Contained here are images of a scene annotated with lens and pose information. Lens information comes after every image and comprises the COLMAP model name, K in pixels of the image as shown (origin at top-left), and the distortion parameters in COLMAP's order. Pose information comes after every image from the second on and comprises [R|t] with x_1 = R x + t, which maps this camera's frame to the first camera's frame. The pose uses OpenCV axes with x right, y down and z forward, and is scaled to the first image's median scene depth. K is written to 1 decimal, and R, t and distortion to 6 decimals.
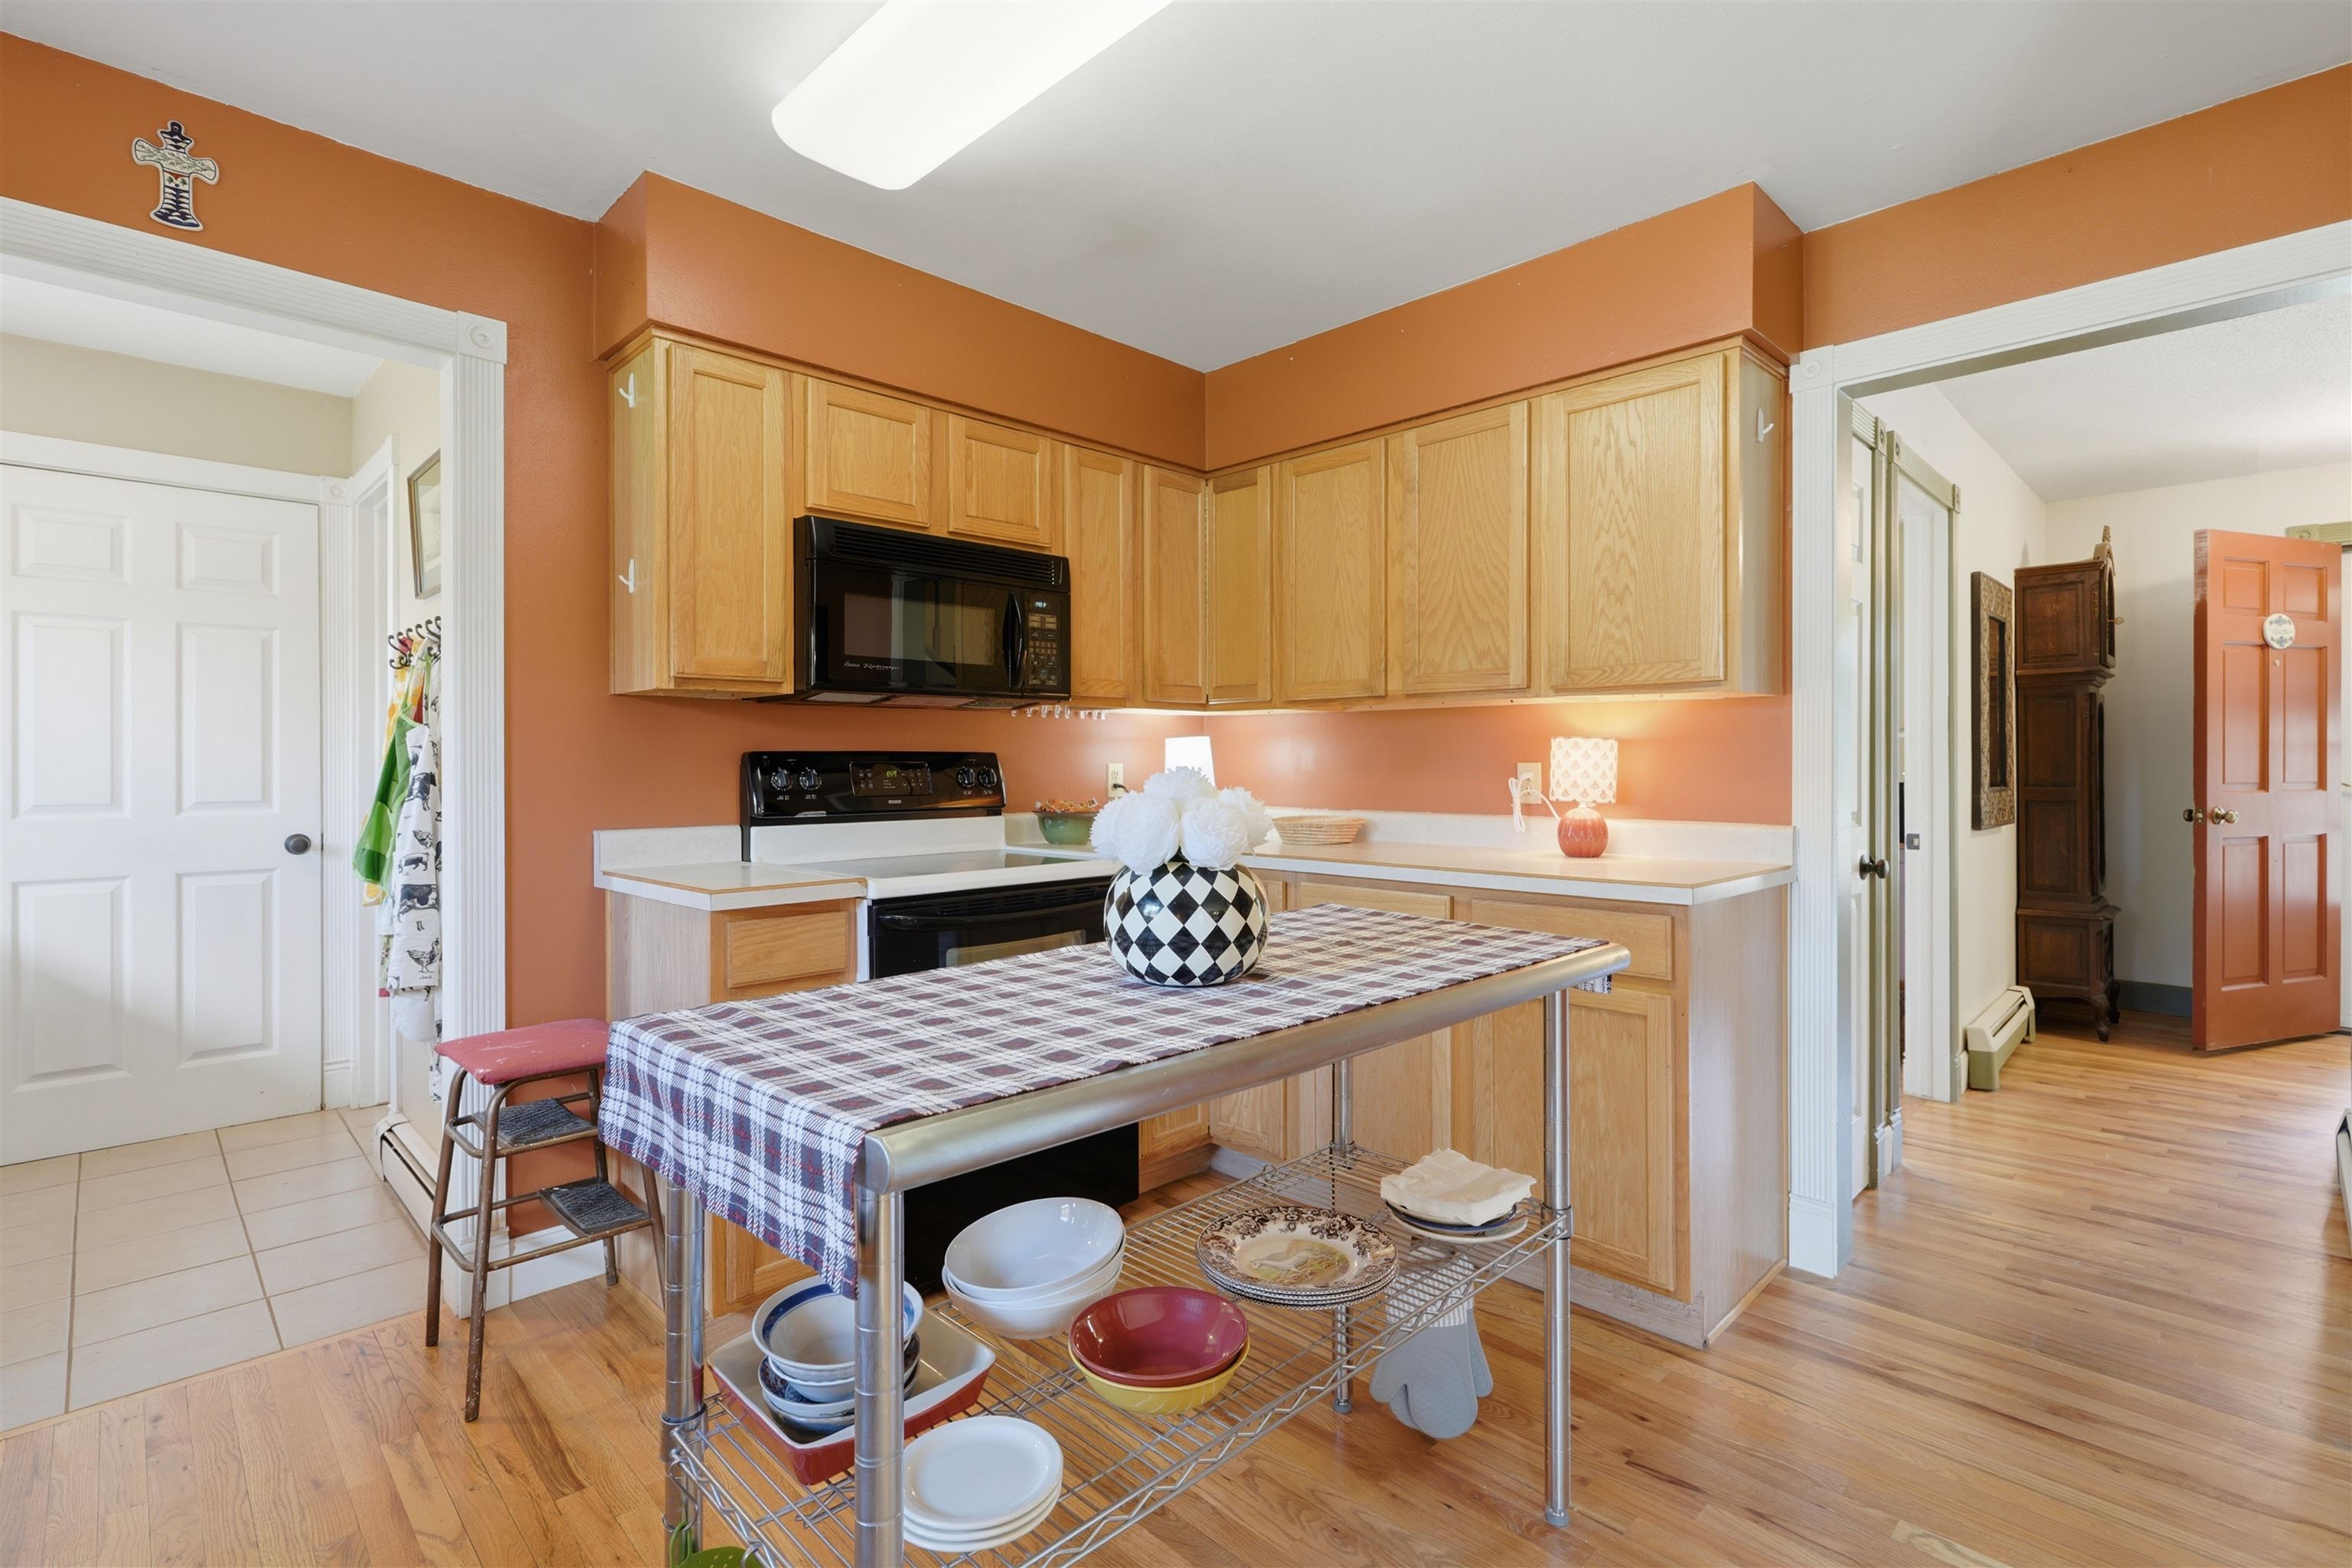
lens RADIAL K [[1077.5, 0, 1187.3], [0, 1077.5, 762.8], [0, 0, 1]] dist [-0.000821, -0.000765]
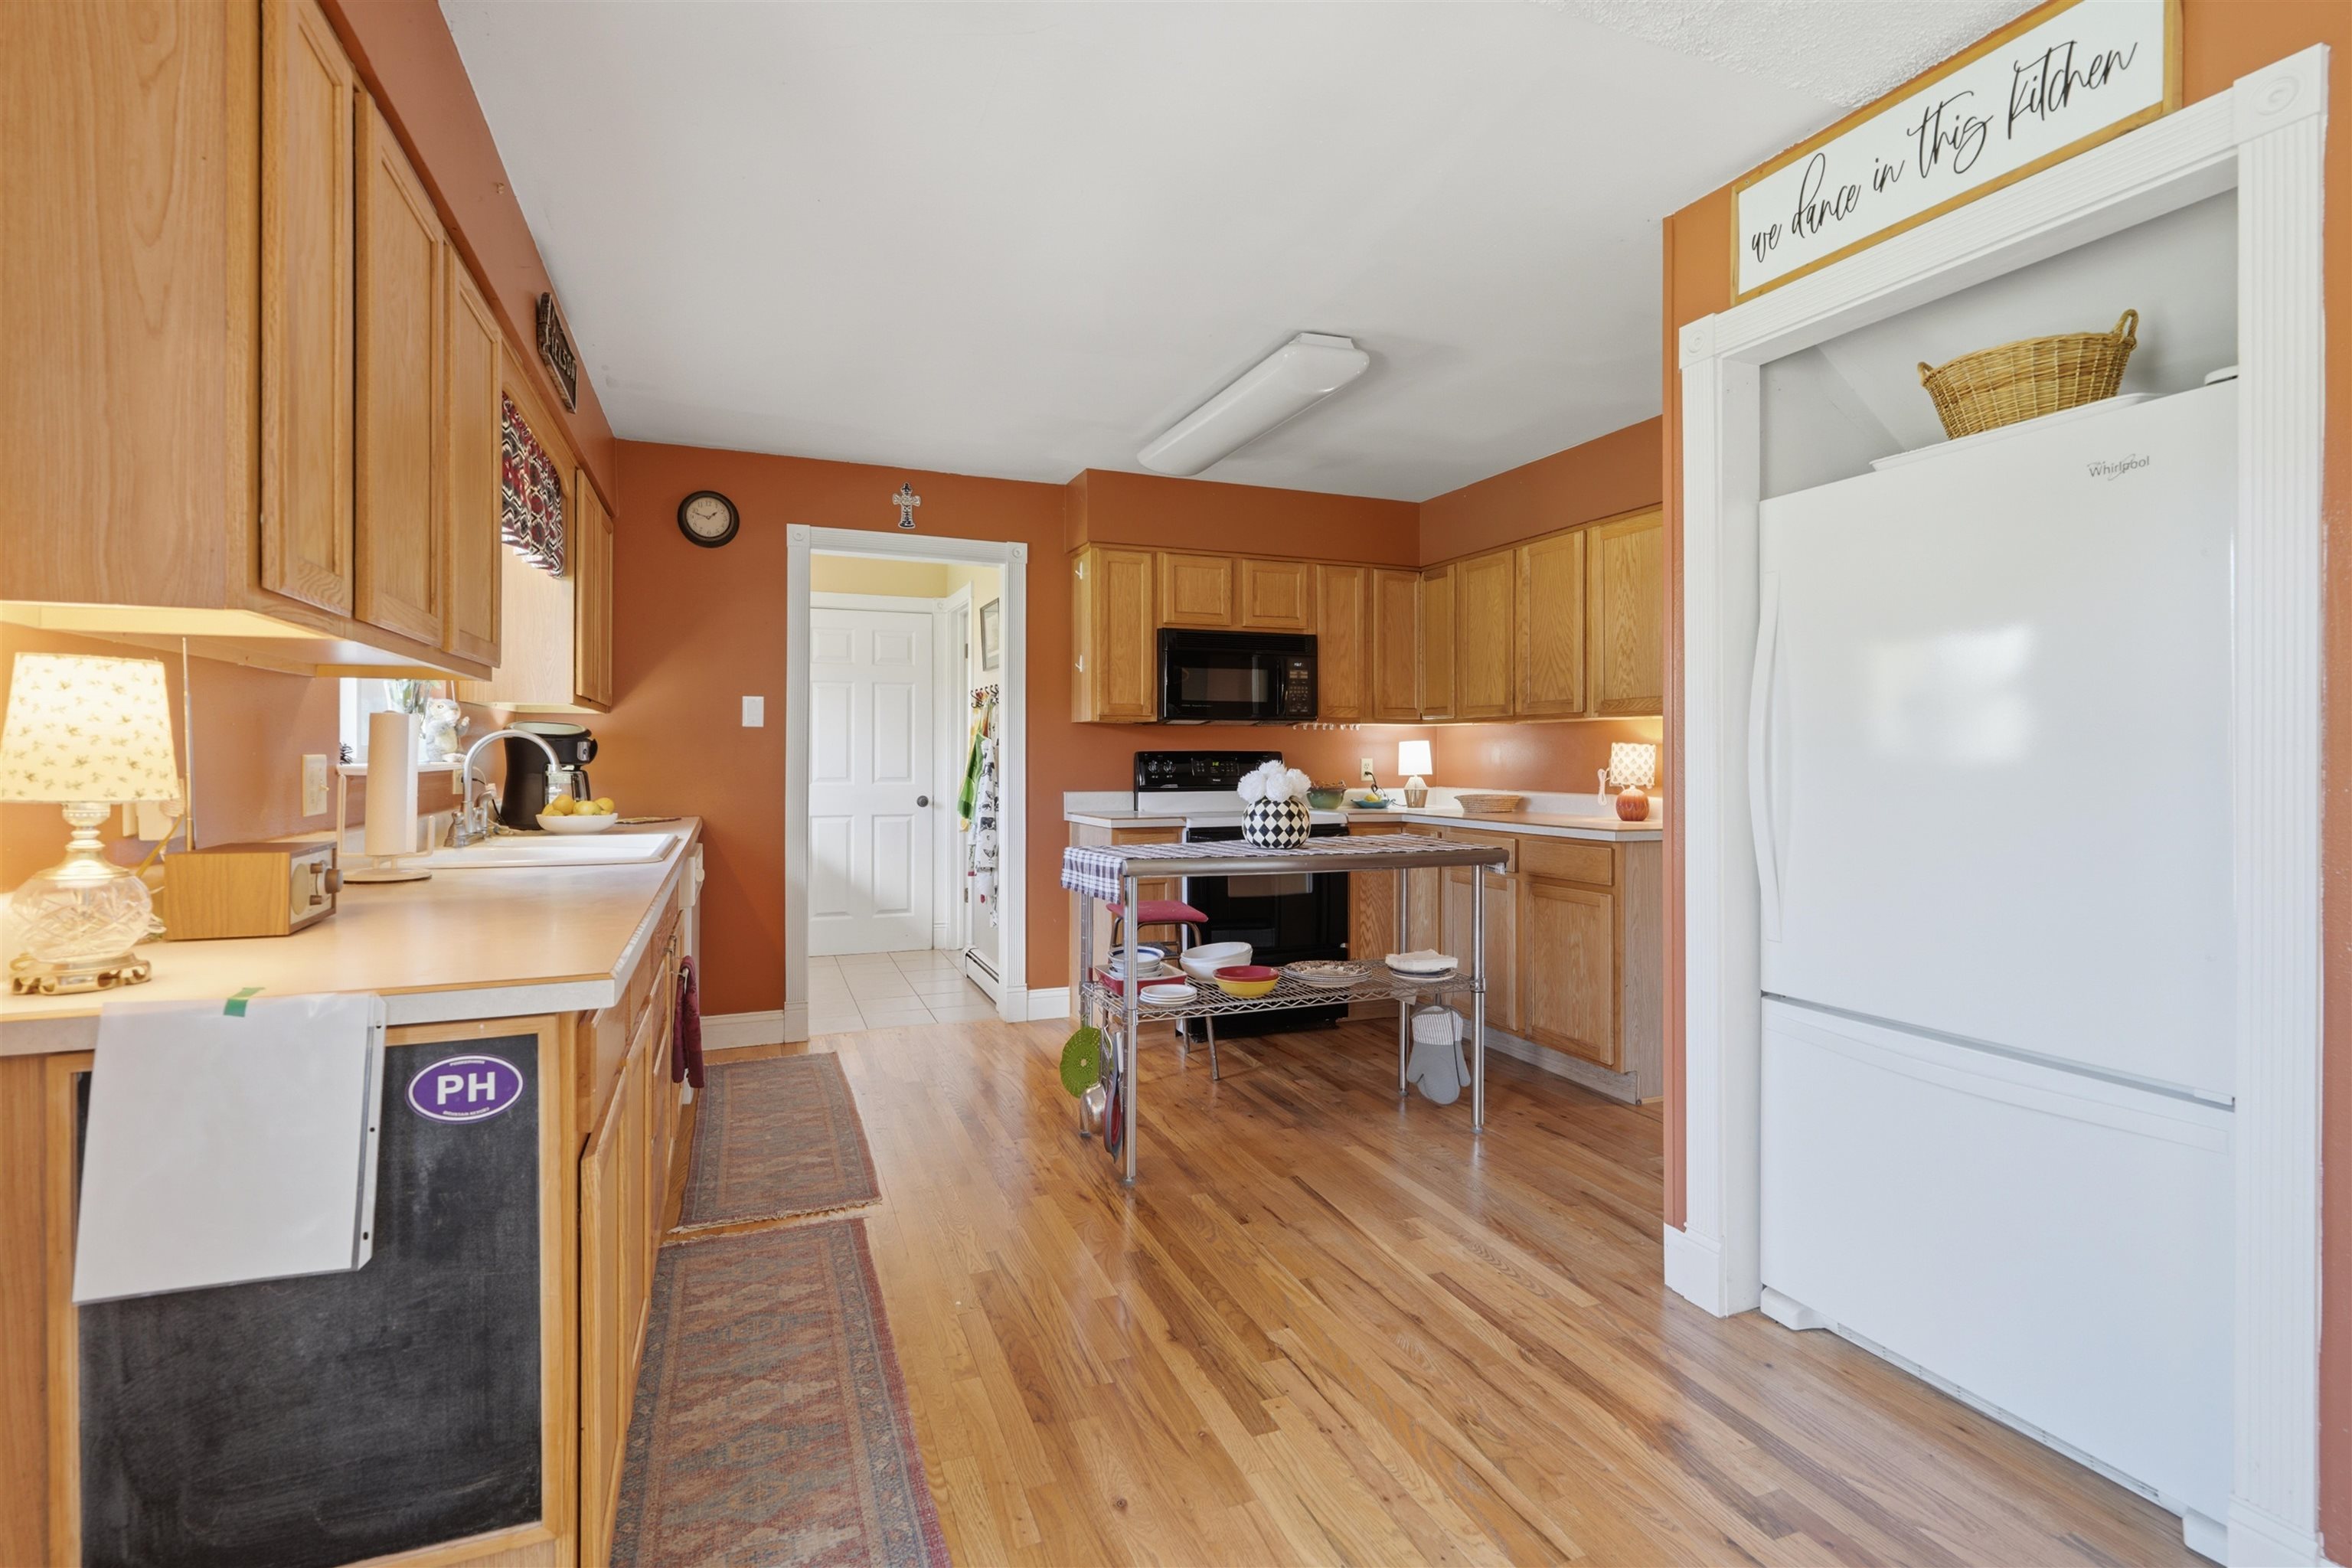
lens RADIAL K [[1077.5, 0, 1197.8], [0, 1077.5, 765.2], [0, 0, 1]] dist [-0.000821, -0.000765]
pose [[0.925122, 0.005781, -0.379626, 0.378295], [-0.002613, 0.999957, 0.008860, -0.003486], [0.379661, -0.007205, 0.925098, -0.653181]]
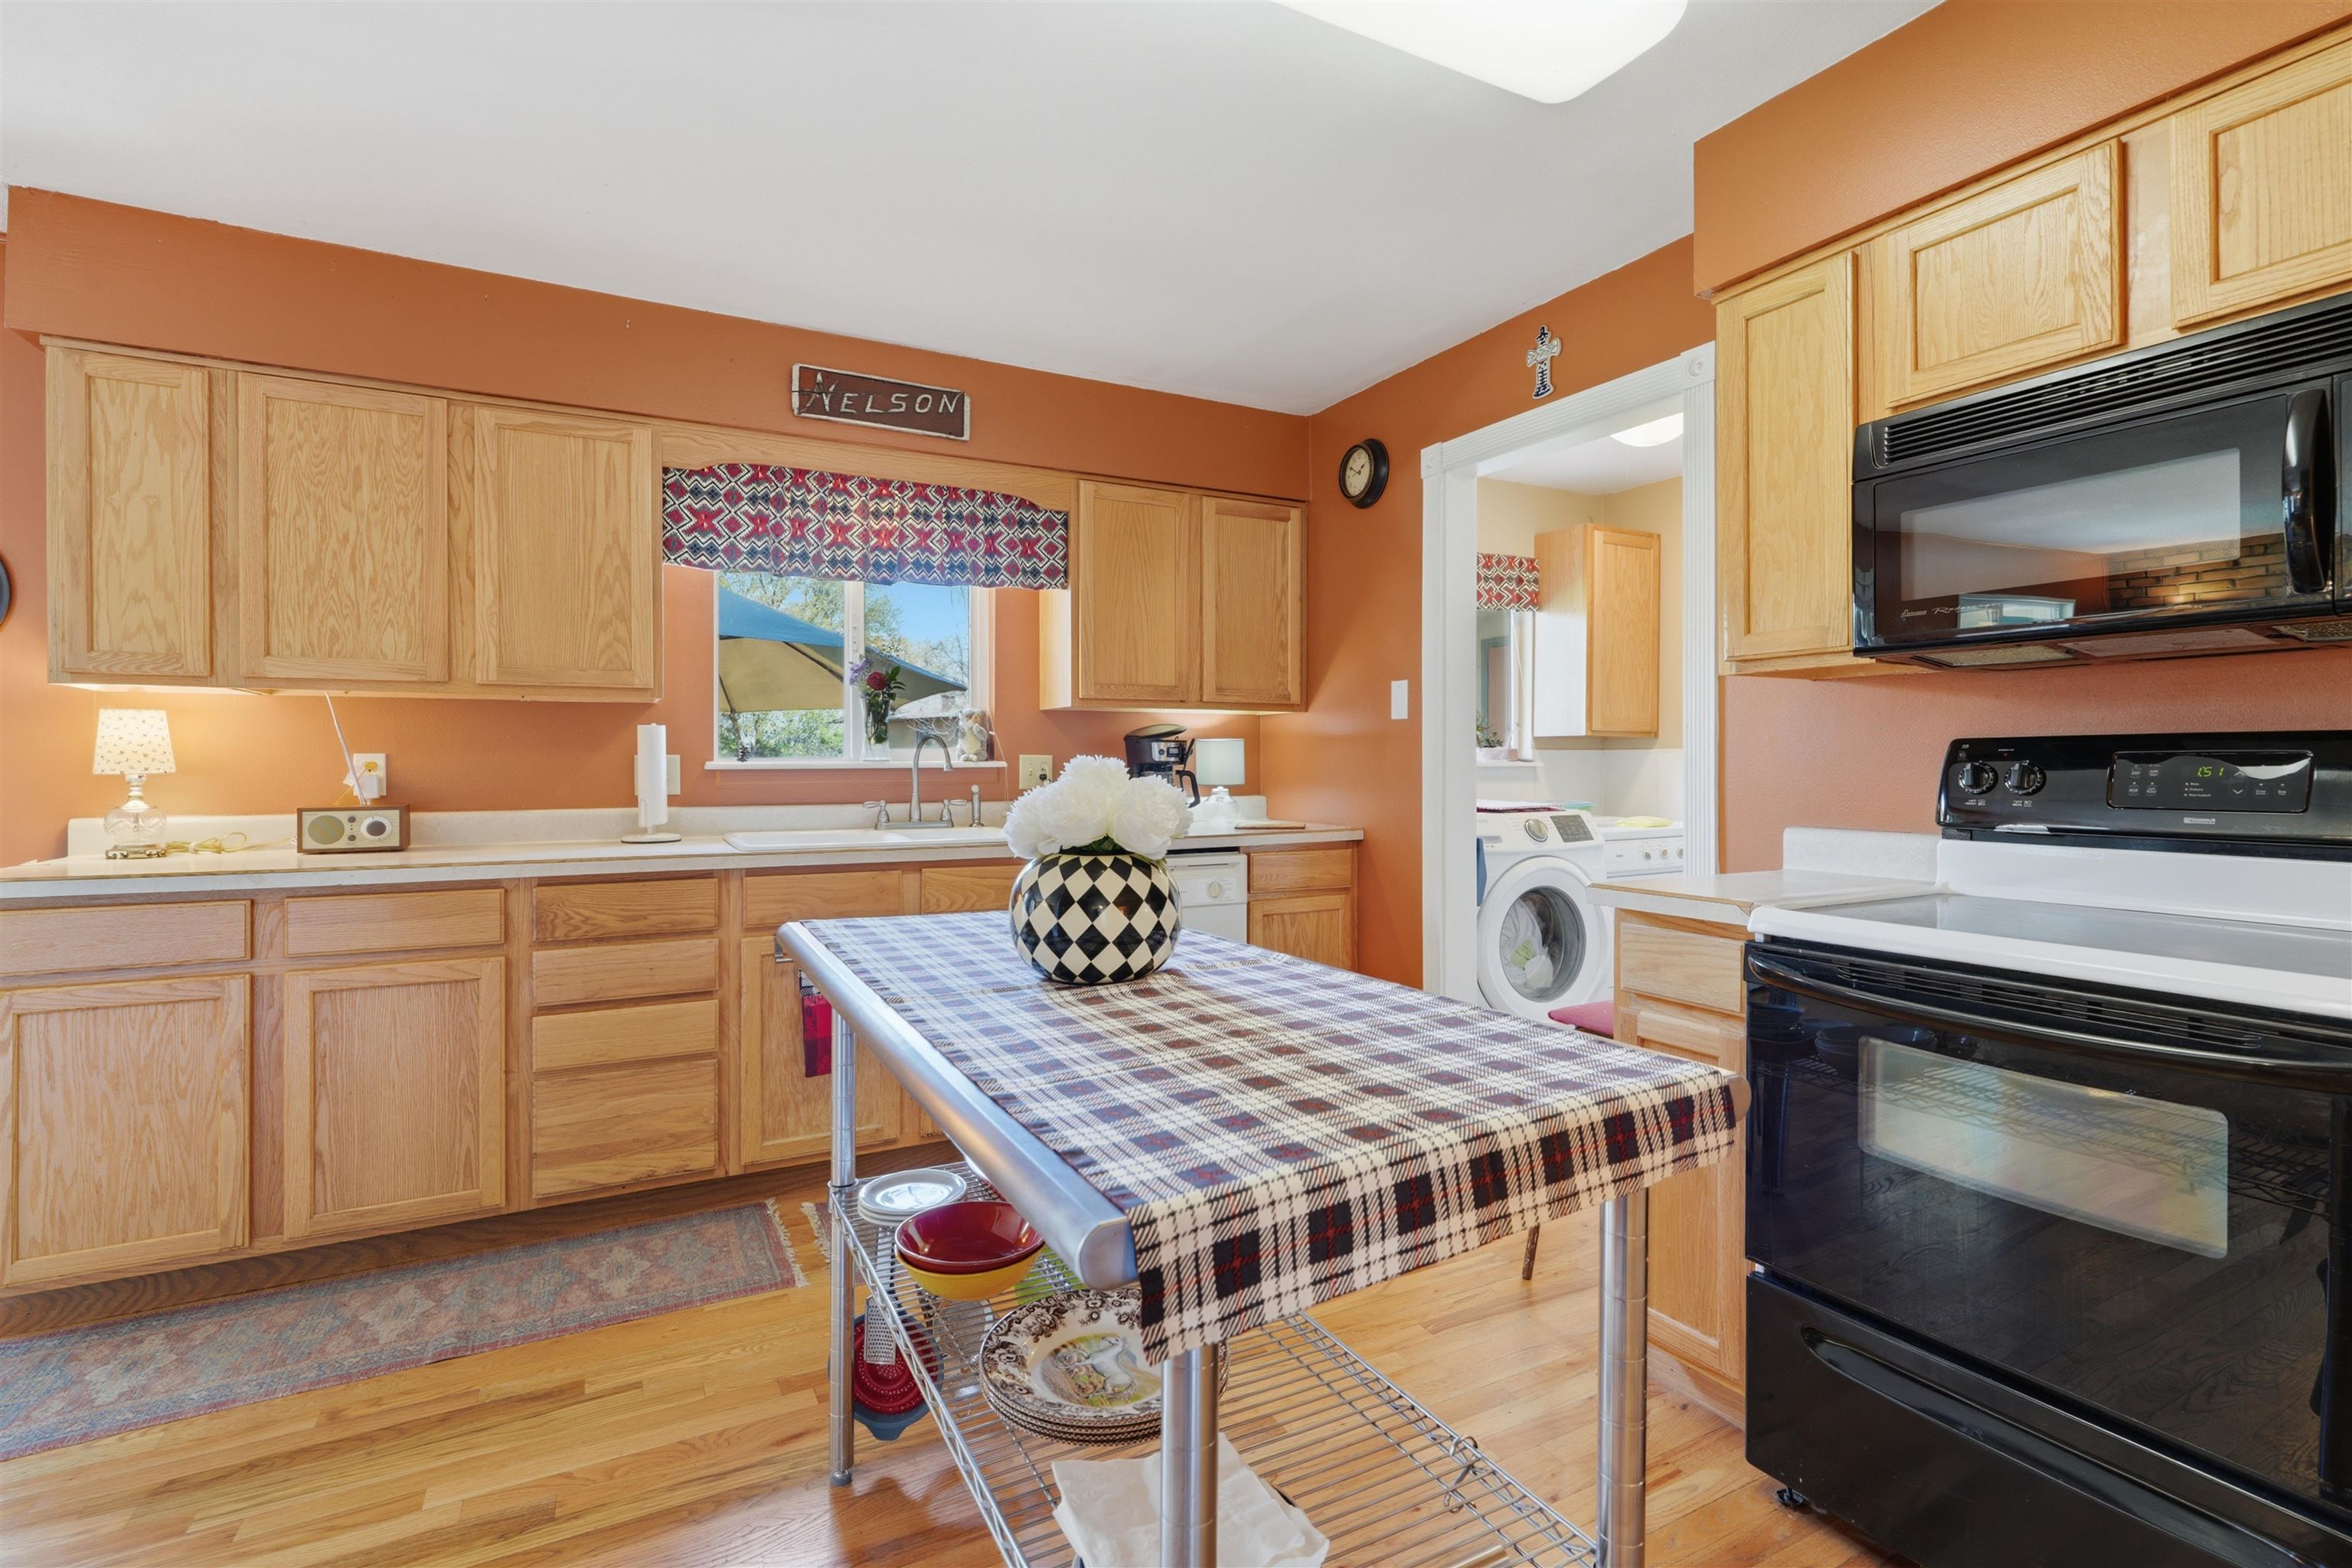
lens RADIAL K [[1077.5, 0, 1179.5], [0, 1077.5, 772.1], [0, 0, 1]] dist [-0.000821, -0.000765]
pose [[-0.282229, 0.011824, -0.959274, 0.448453], [-0.000607, 0.999922, 0.012504, 0.002401], [0.959347, 0.004111, -0.282200, 0.629512]]
